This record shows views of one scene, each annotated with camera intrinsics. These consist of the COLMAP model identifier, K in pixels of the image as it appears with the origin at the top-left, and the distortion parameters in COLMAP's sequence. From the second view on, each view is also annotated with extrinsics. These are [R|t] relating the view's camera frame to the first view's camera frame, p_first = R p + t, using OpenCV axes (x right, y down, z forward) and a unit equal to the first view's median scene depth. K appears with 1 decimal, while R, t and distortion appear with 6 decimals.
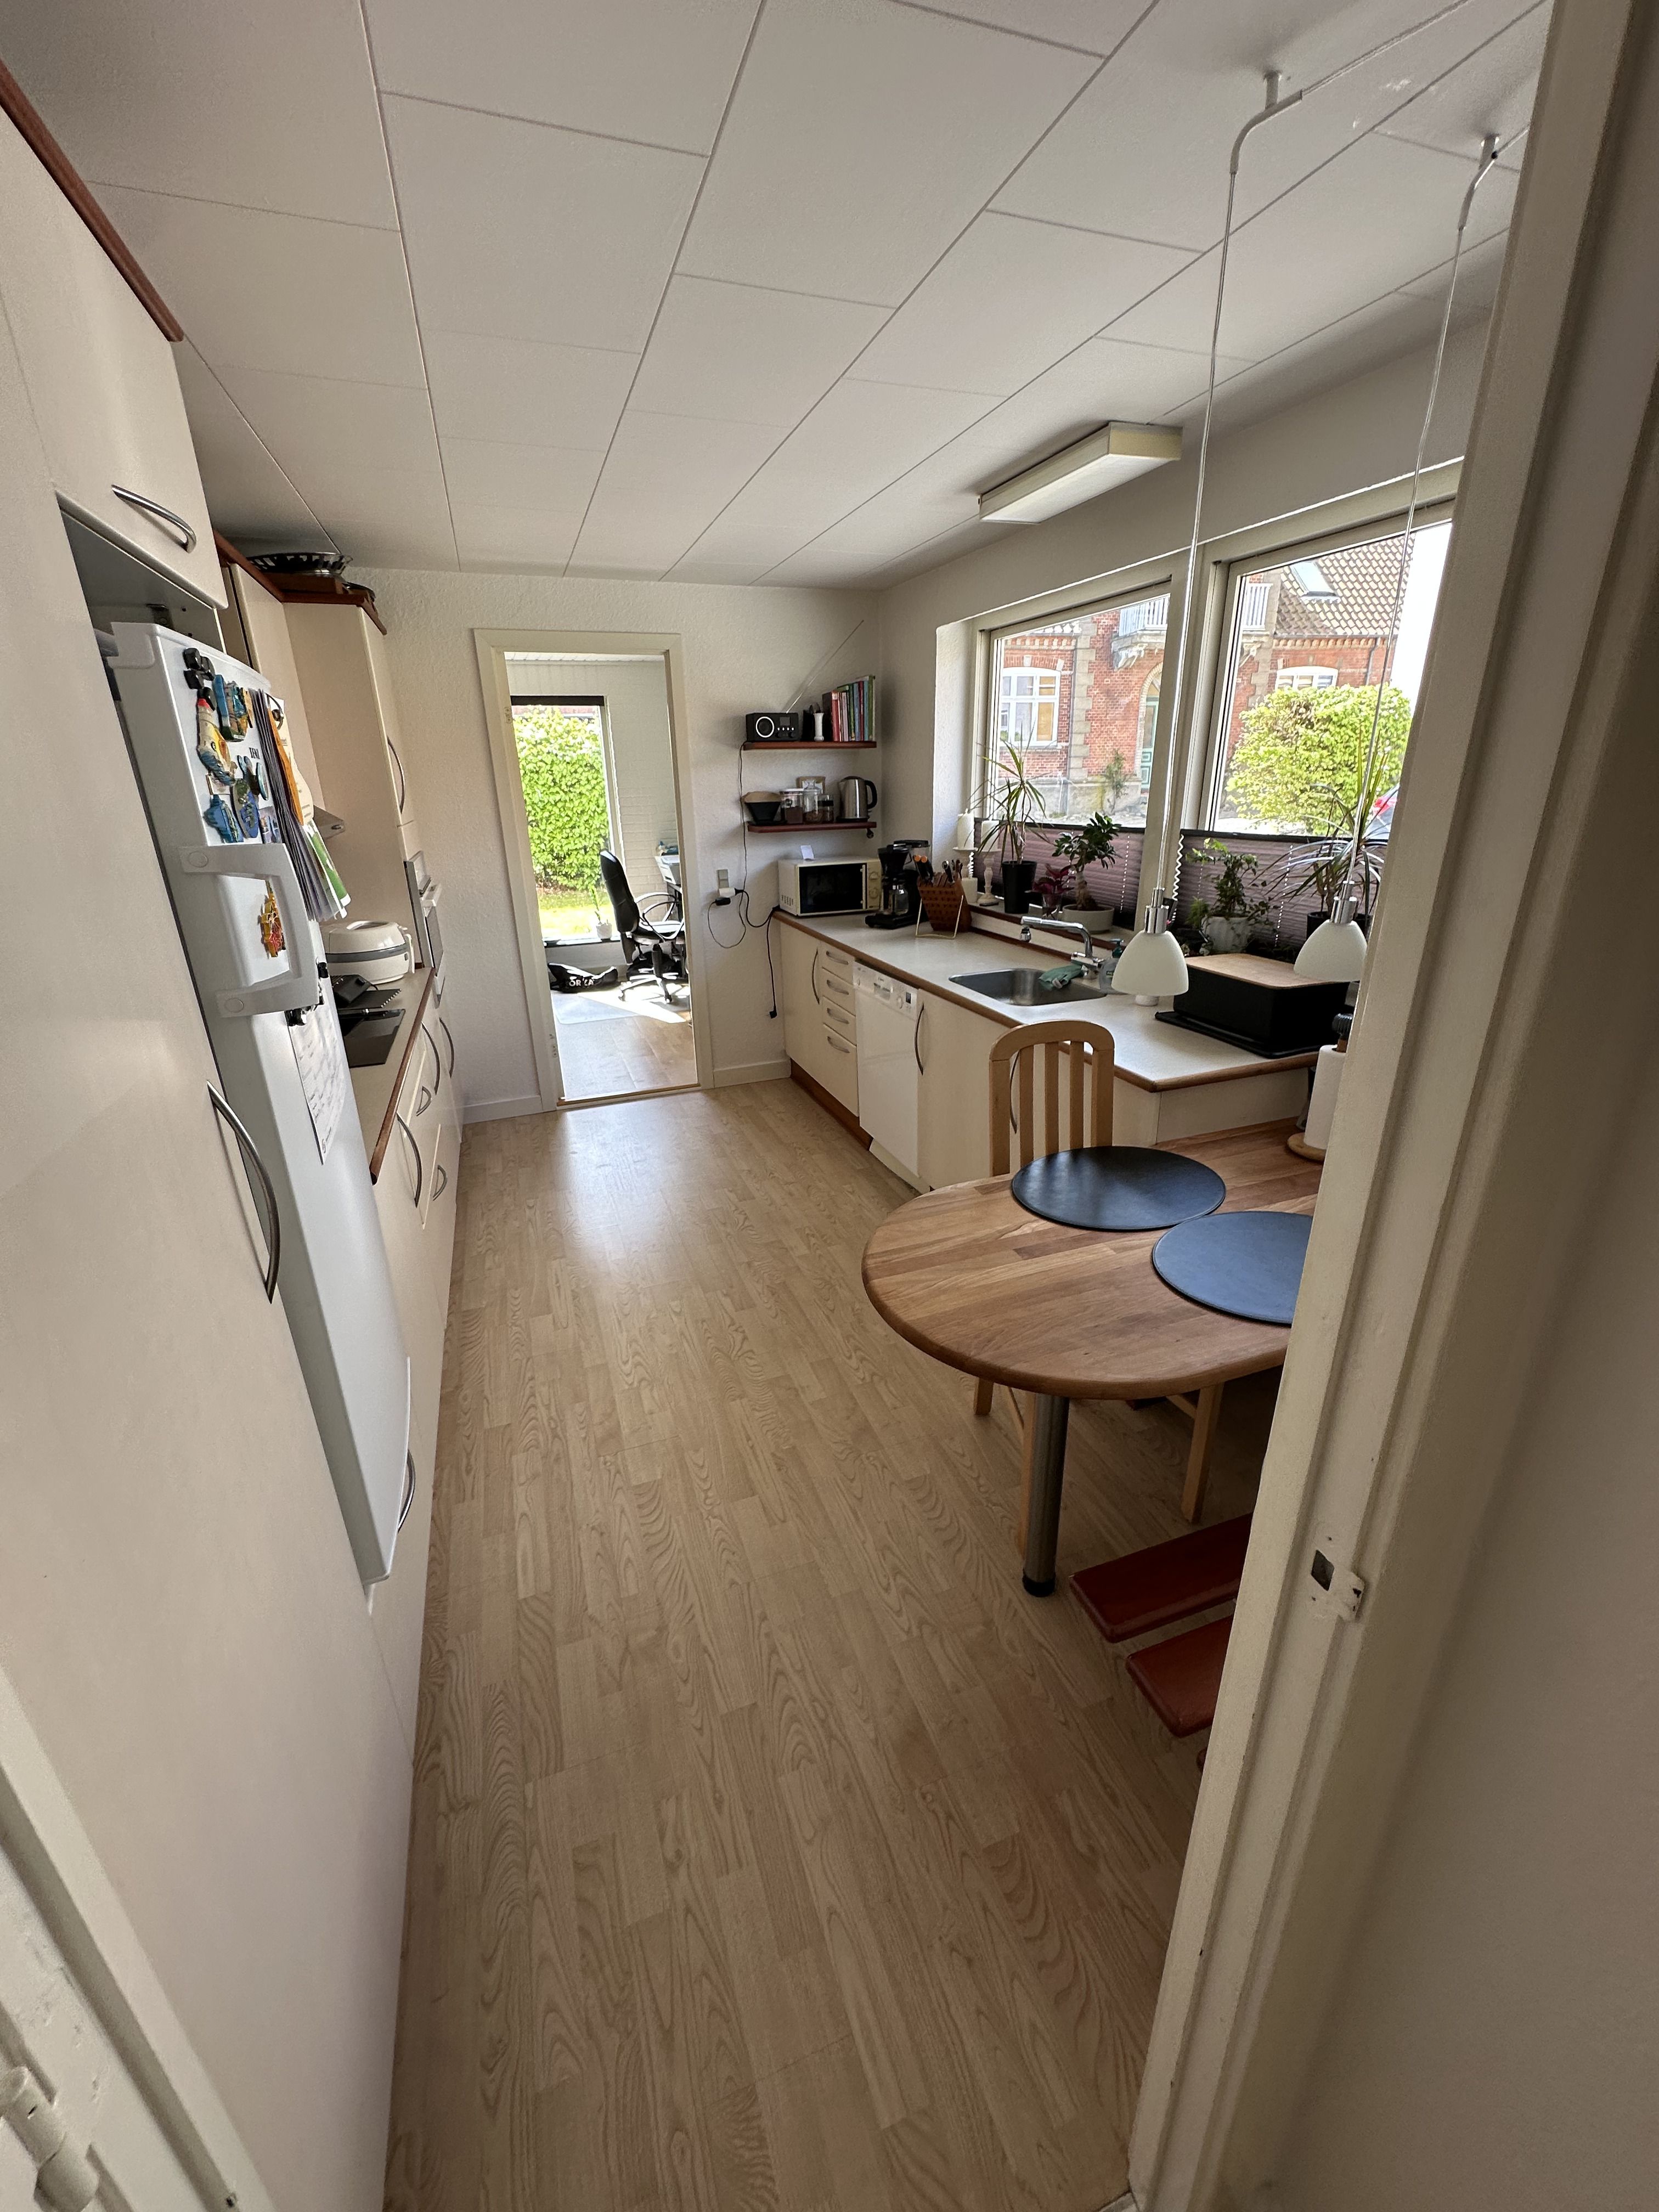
lens RADIAL K [[885.0, 0, 828.3], [0, 885.0, 1106.5], [0, 0, 1]] dist [0.001781, 0.000130]
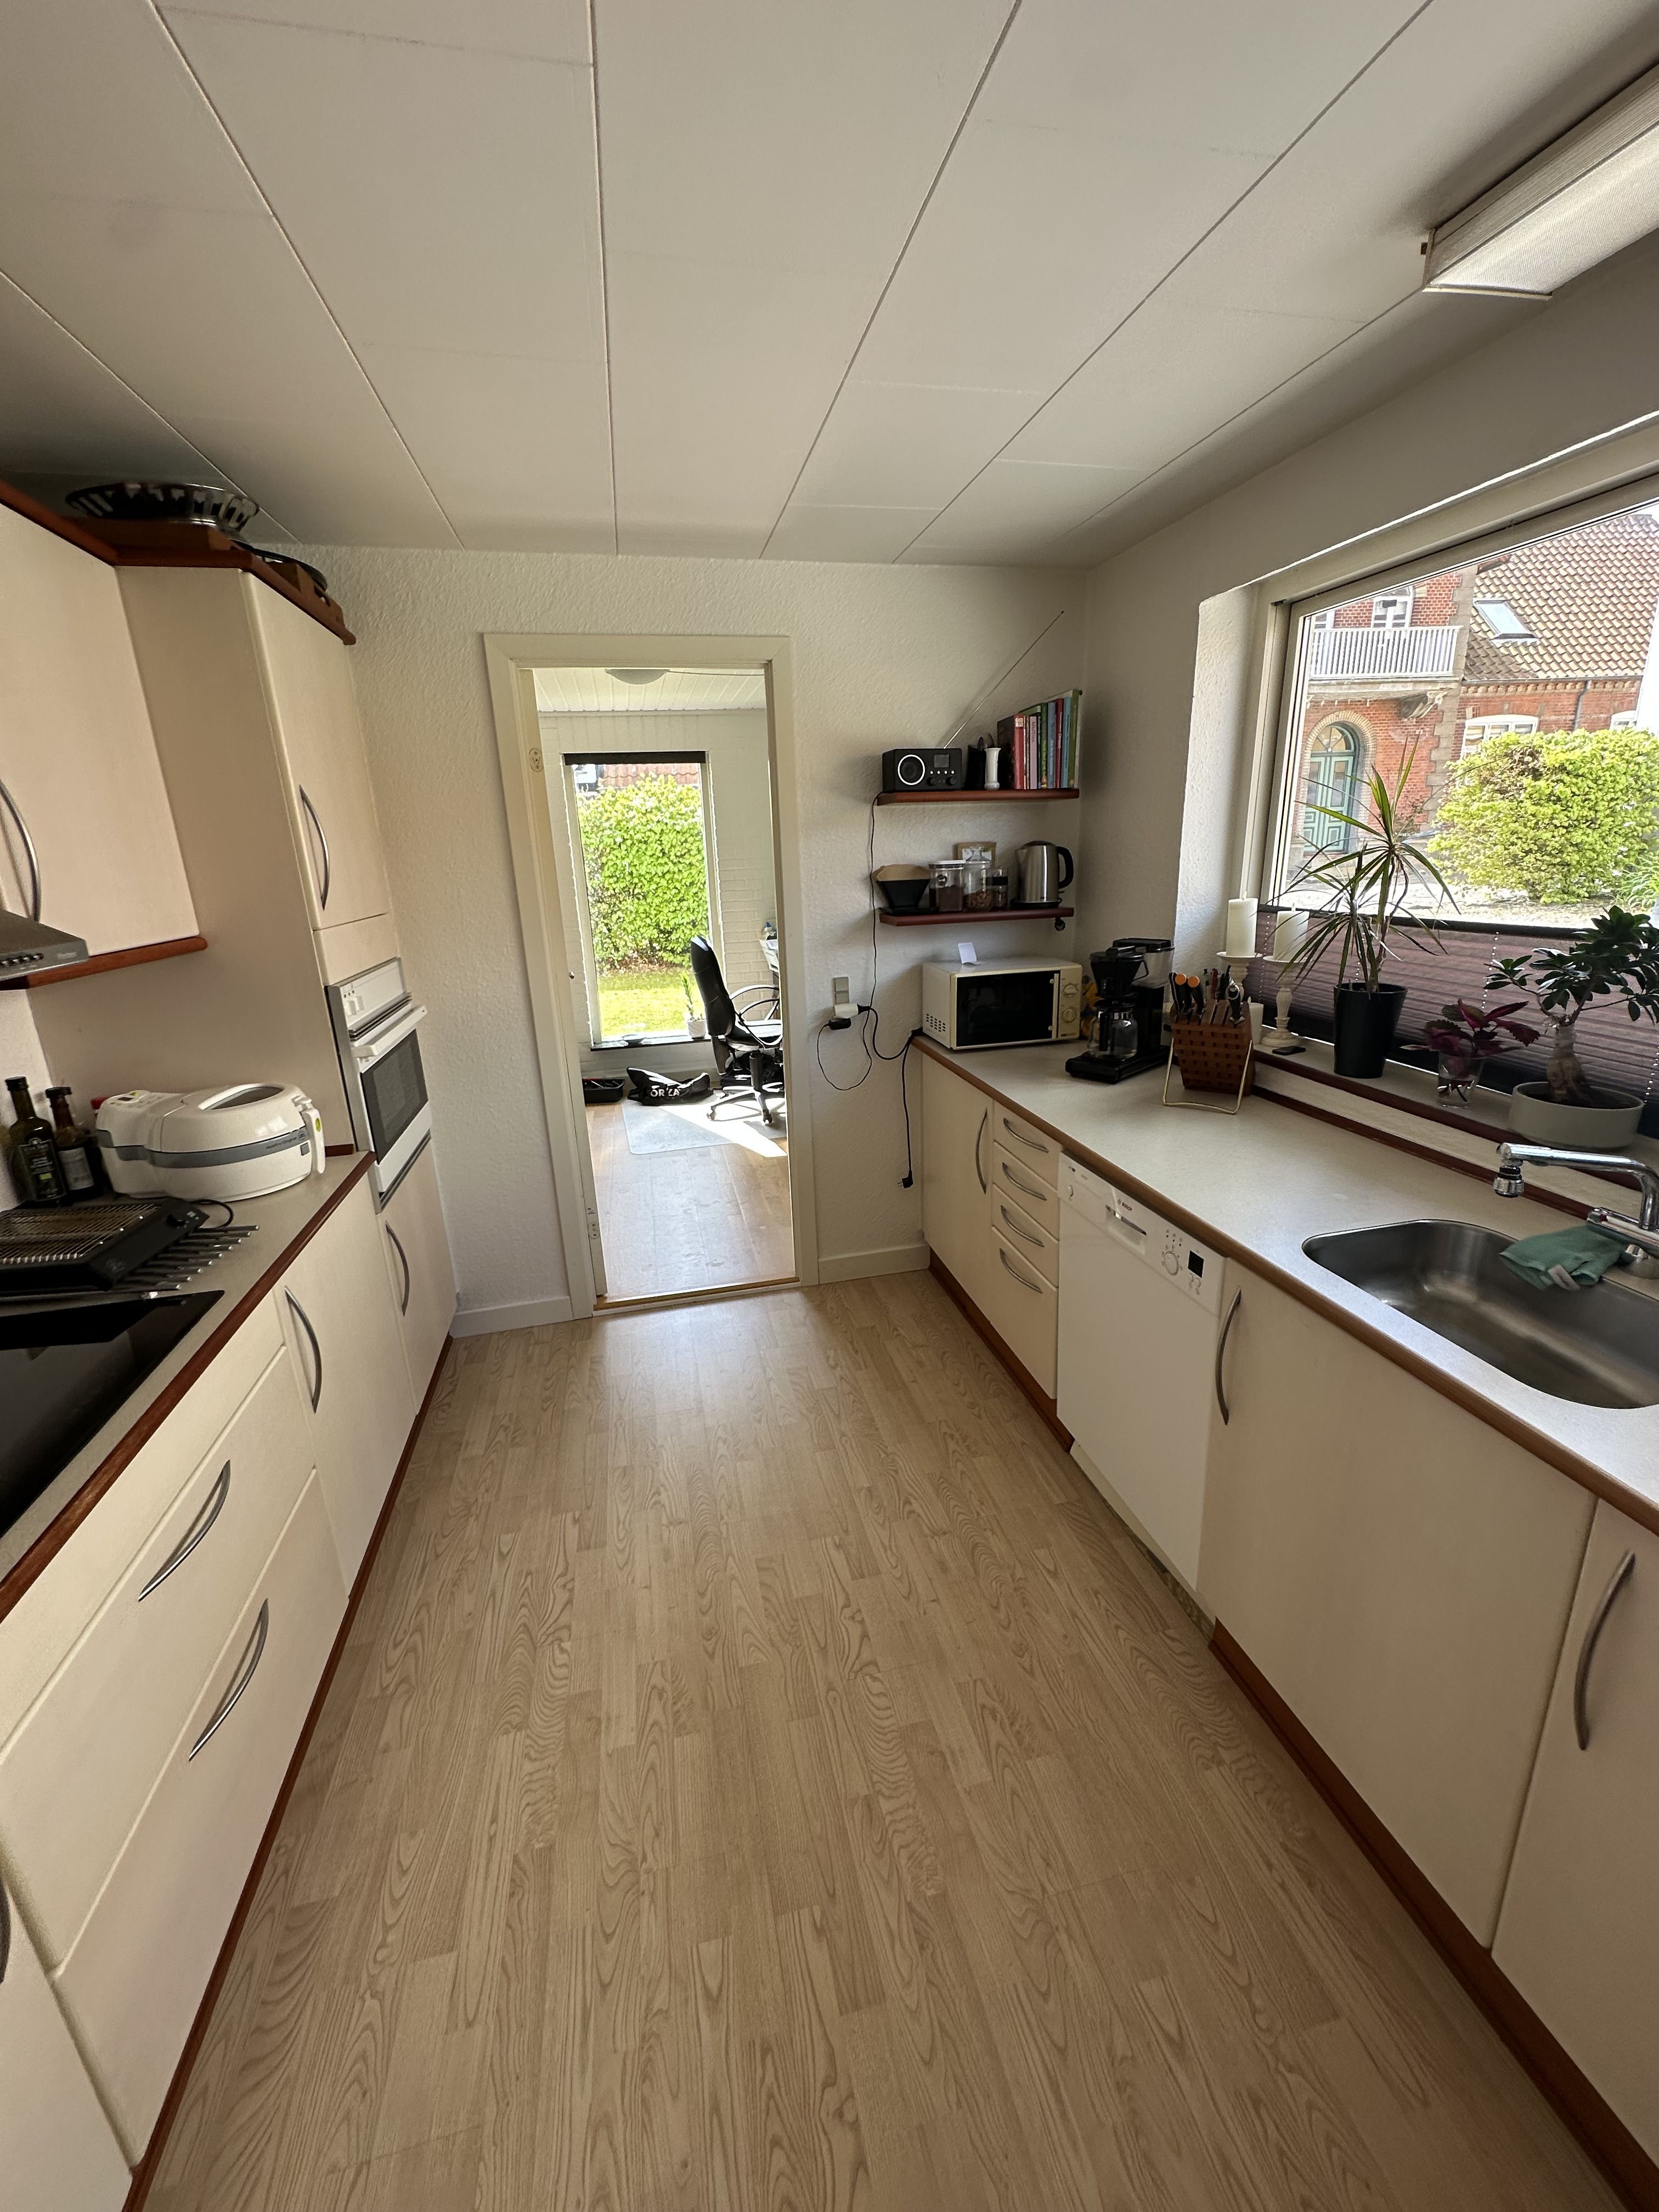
lens RADIAL K [[885.0, 0, 831.1], [0, 885.0, 1107.7], [0, 0, 1]] dist [0.001781, 0.000130]
pose [[0.992188, 0.023610, -0.122495, -0.041184], [-0.031782, 0.997366, -0.065197, -0.123710], [0.120633, 0.068581, 0.990325, 0.332984]]
